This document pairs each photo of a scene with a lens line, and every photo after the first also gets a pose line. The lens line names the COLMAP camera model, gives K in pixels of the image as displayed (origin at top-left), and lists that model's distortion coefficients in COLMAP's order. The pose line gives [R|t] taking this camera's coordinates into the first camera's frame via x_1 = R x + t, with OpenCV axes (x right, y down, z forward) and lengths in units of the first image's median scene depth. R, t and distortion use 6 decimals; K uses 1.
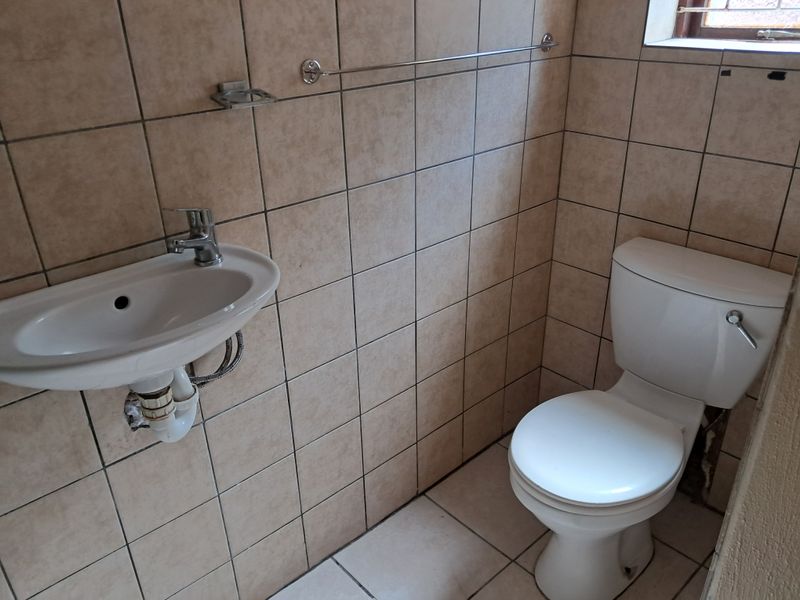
lens RADIAL K [[626.3, 0, 400.0], [0, 626.3, 300.0], [0, 0, 1]] dist [0.007490, -0.012889]
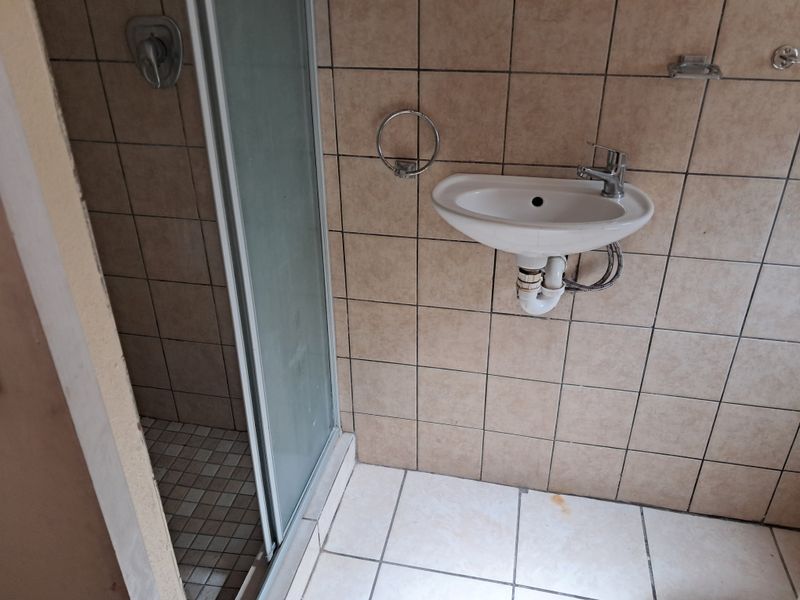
lens RADIAL K [[632.5, 0, 400.0], [0, 632.5, 300.0], [0, 0, 1]] dist [-0.032219, 0.004697]
pose [[0.579779, 0.407479, -0.705562, 0.408836], [-0.365610, 0.903993, 0.221645, 0.002654], [0.728139, 0.129455, 0.673094, -0.111522]]
